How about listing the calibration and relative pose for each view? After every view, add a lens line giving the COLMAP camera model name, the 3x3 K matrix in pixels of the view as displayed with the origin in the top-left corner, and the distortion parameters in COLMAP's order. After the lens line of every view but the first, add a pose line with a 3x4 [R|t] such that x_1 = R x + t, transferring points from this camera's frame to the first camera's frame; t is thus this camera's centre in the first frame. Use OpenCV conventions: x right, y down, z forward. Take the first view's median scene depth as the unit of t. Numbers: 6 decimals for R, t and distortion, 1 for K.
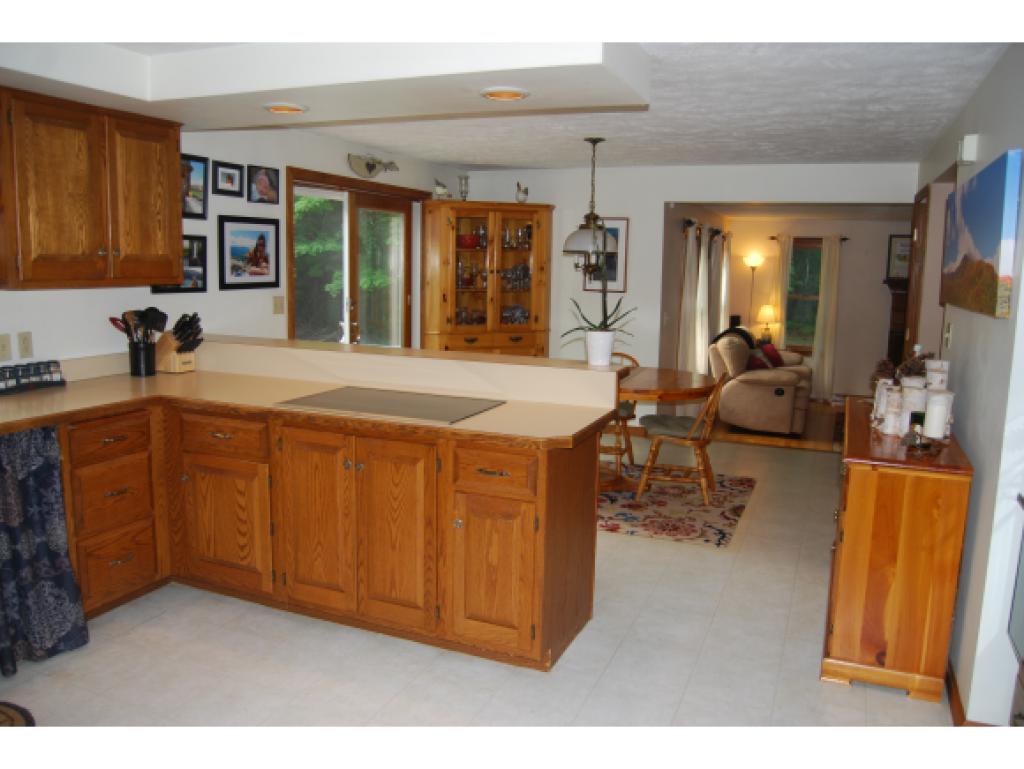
lens RADIAL K [[806.2, 0, 510.8], [0, 806.2, 386.5], [0, 0, 1]] dist [-0.077576, 0.015051]
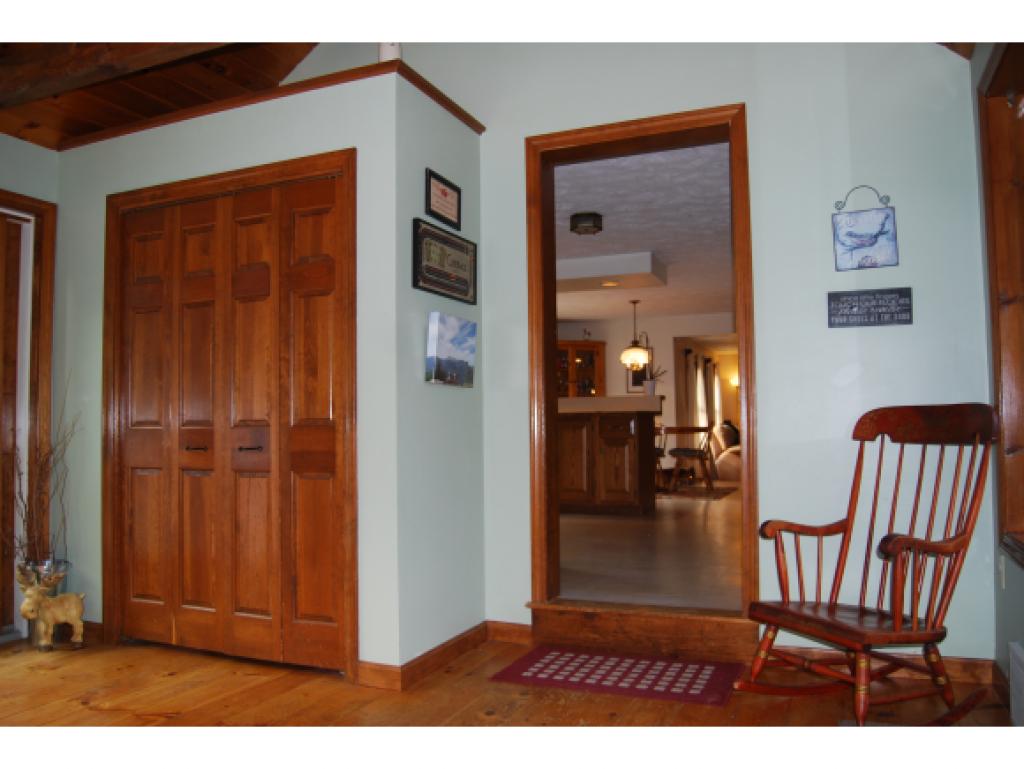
lens RADIAL K [[806.2, 0, 503.1], [0, 806.2, 380.3], [0, 0, 1]] dist [-0.077576, 0.015051]
pose [[0.999492, -0.027351, -0.016370, -0.243747], [0.023299, 0.977343, -0.210376, 0.357177], [0.021753, 0.209887, 0.977484, -1.109036]]
